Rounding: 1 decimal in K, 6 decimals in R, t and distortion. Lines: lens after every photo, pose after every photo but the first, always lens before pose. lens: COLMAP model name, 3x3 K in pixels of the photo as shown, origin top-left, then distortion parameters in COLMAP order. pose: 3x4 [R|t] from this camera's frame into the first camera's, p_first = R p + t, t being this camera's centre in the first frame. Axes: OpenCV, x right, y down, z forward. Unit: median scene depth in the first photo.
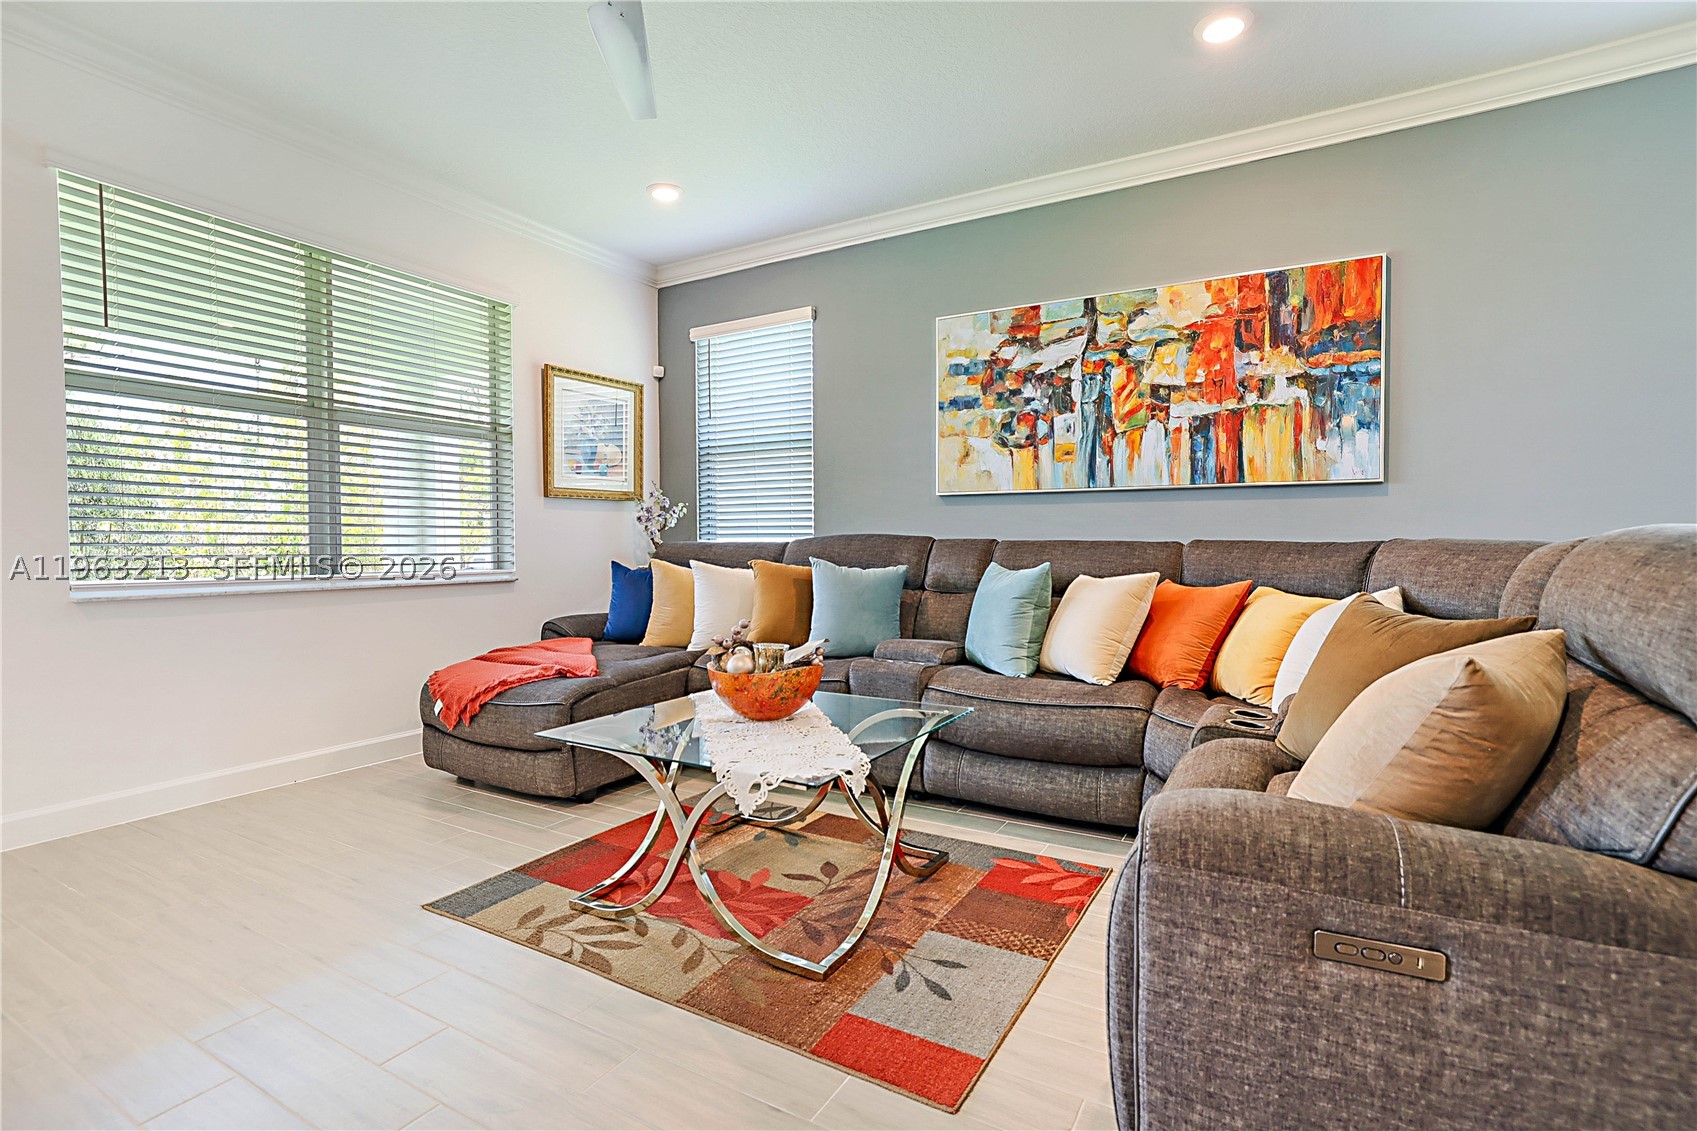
lens RADIAL K [[805.0, 0, 848.4], [0, 805.0, 563.2], [0, 0, 1]] dist [-0.022746, 0.002714]
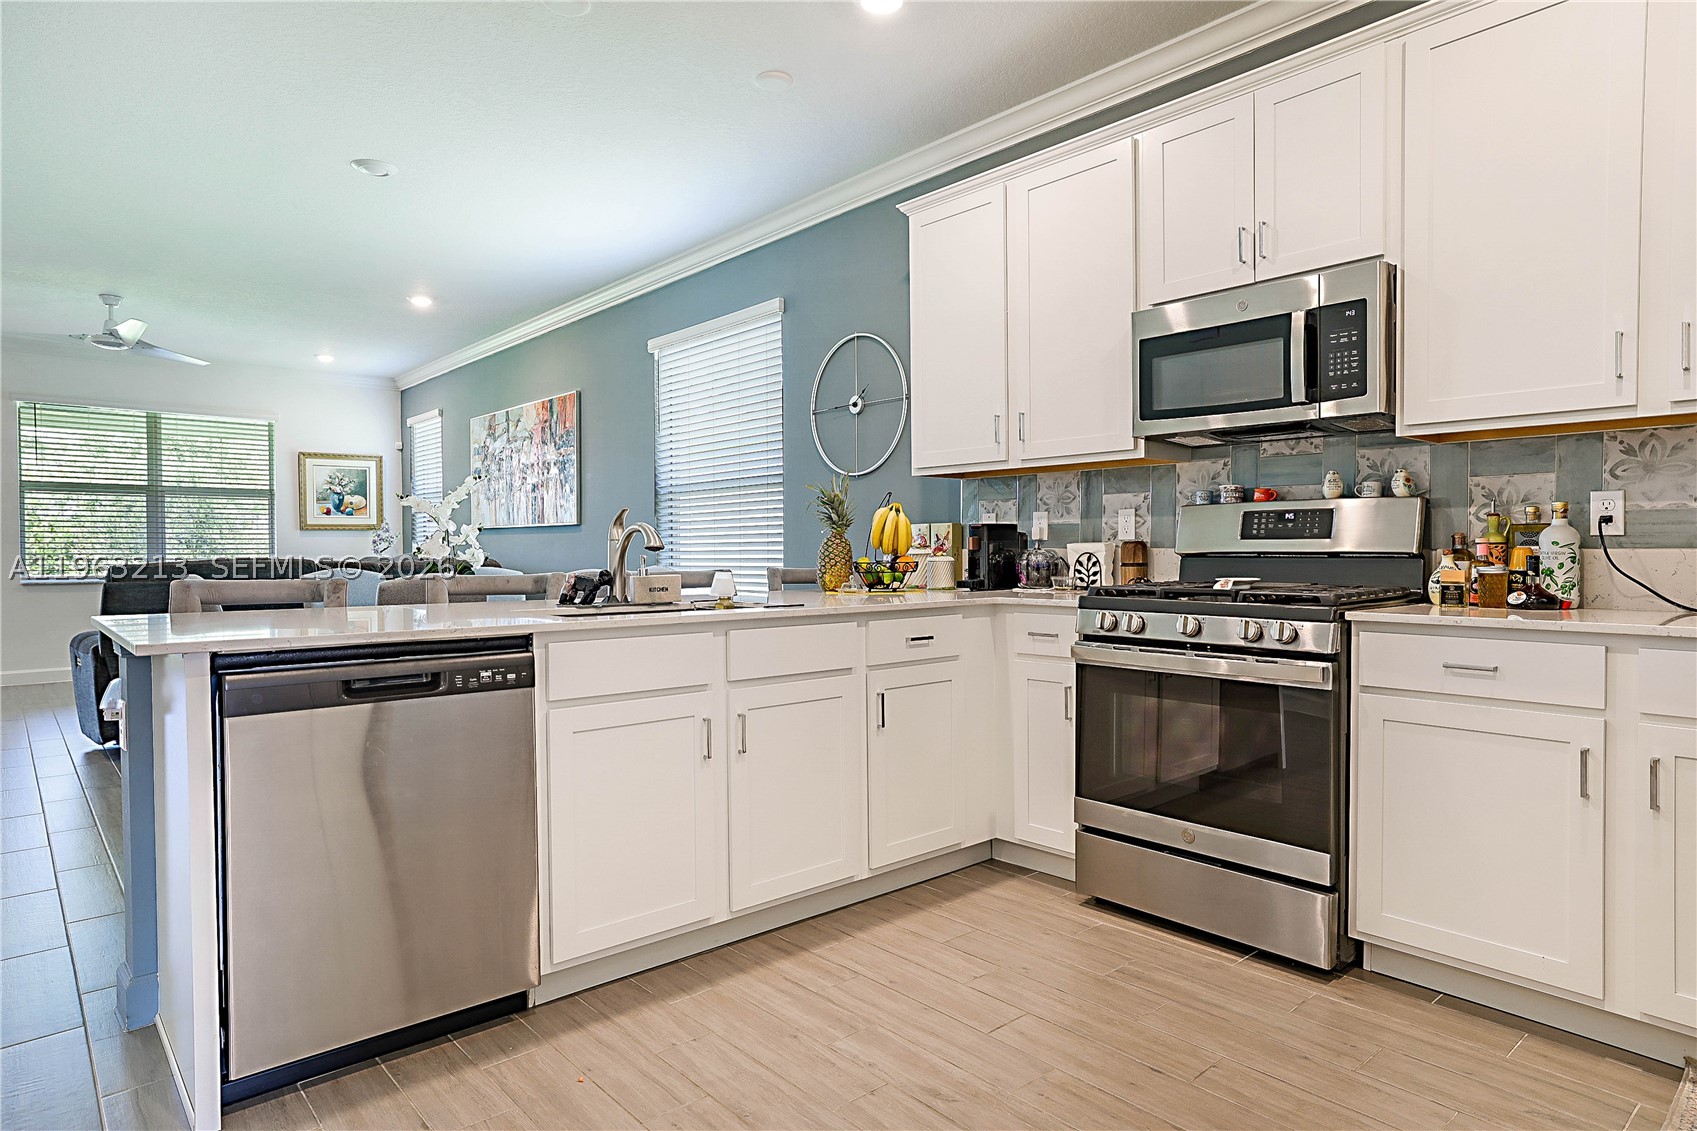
lens RADIAL K [[975.9, 0, 830.8], [0, 975.9, 567.0], [0, 0, 1]] dist [0.007511, -0.003367]
pose [[0.943219, 0.003937, -0.332149, 1.636482], [-0.005820, 0.999972, -0.004677, -0.002474], [0.332122, 0.006344, 0.943215, -0.691333]]
